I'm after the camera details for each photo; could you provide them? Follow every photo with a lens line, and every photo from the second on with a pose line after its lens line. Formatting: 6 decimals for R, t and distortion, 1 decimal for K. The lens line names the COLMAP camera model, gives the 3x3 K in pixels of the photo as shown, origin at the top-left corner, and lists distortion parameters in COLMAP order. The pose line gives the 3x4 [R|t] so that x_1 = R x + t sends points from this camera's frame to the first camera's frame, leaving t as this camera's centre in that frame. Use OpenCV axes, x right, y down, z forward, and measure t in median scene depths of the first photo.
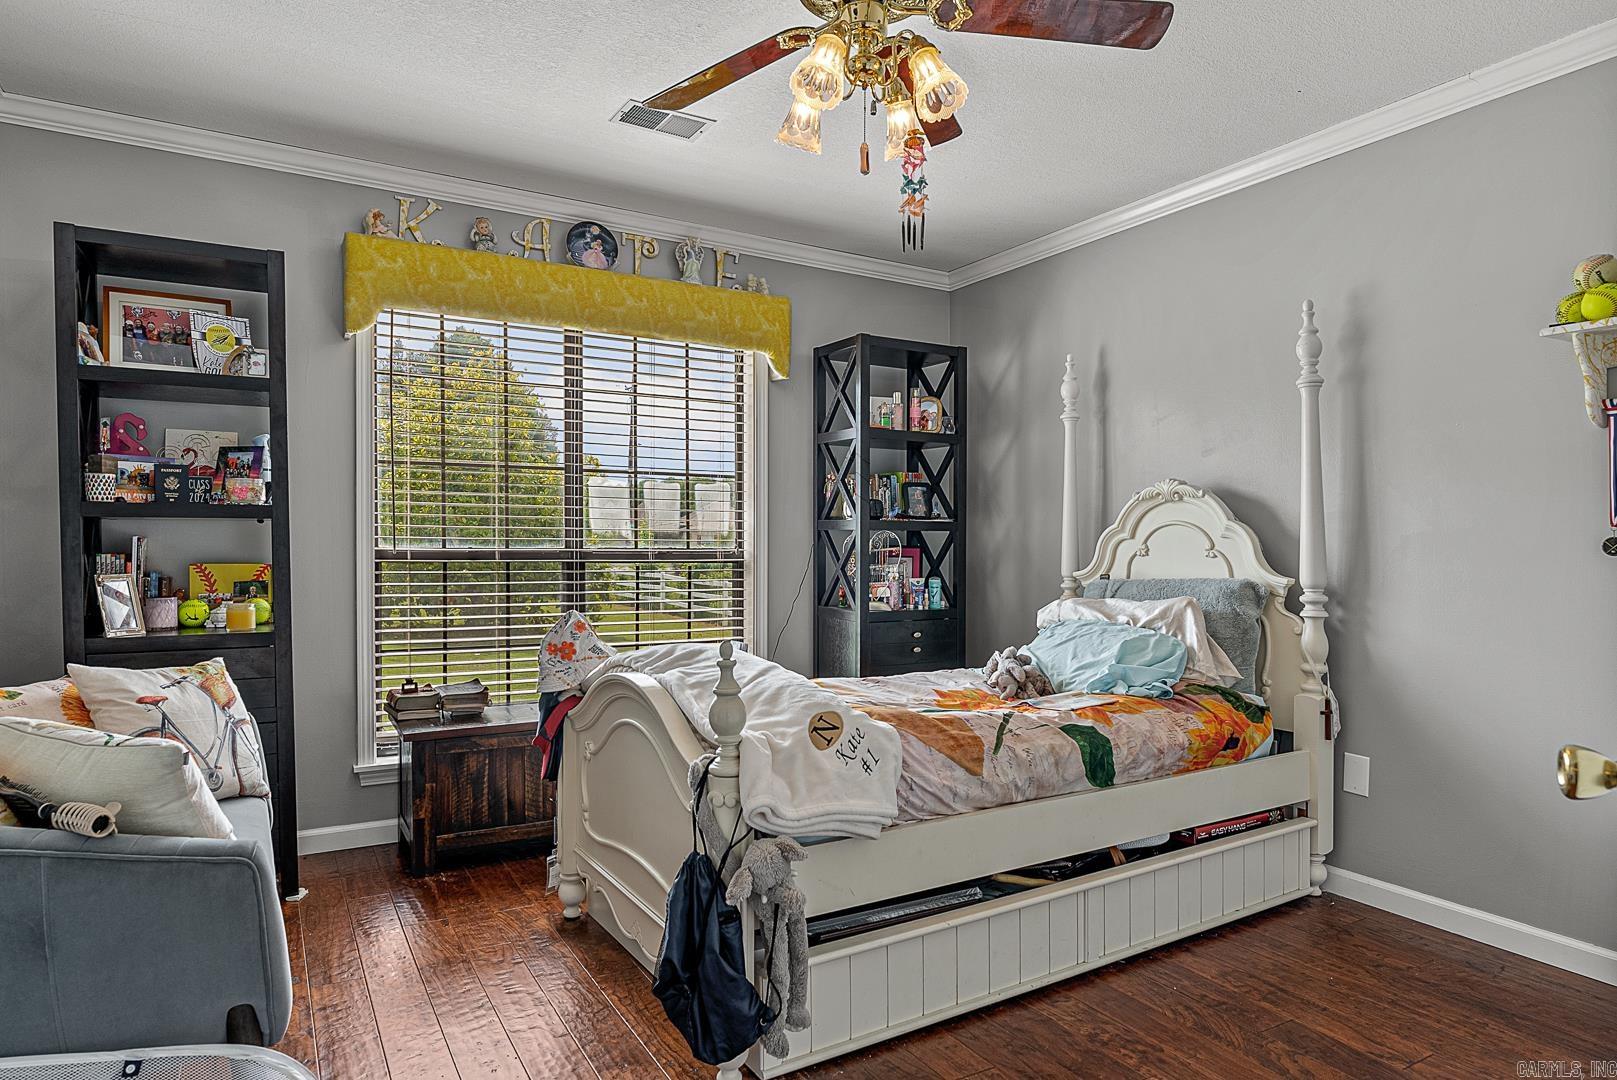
lens RADIAL K [[955.1, 0, 805.5], [0, 955.1, 554.6], [0, 0, 1]] dist [-0.004517, -0.000753]
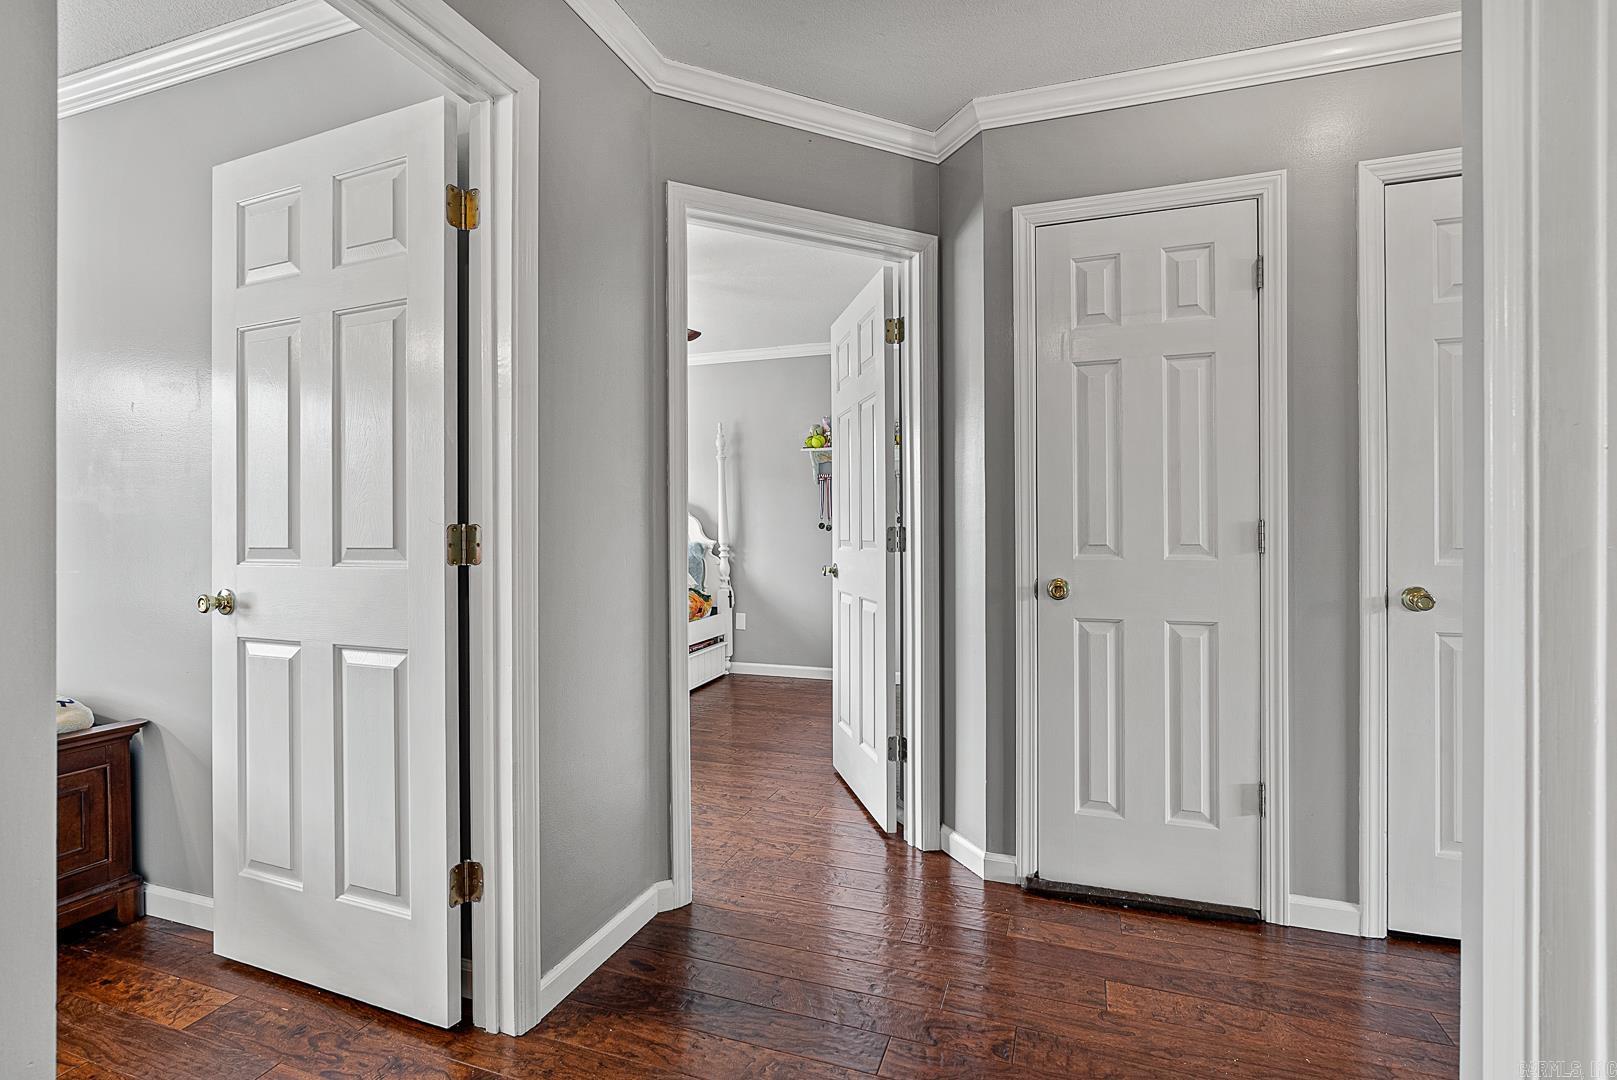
lens RADIAL K [[746.7, 0, 805.2], [0, 746.7, 531.7], [0, 0, 1]] dist [-0.019343, 0.005340]
pose [[0.756948, -0.011130, 0.653381, -0.526565], [0.014018, 0.999901, 0.000793, 0.004296], [-0.653325, 0.008559, 0.757029, -0.535985]]
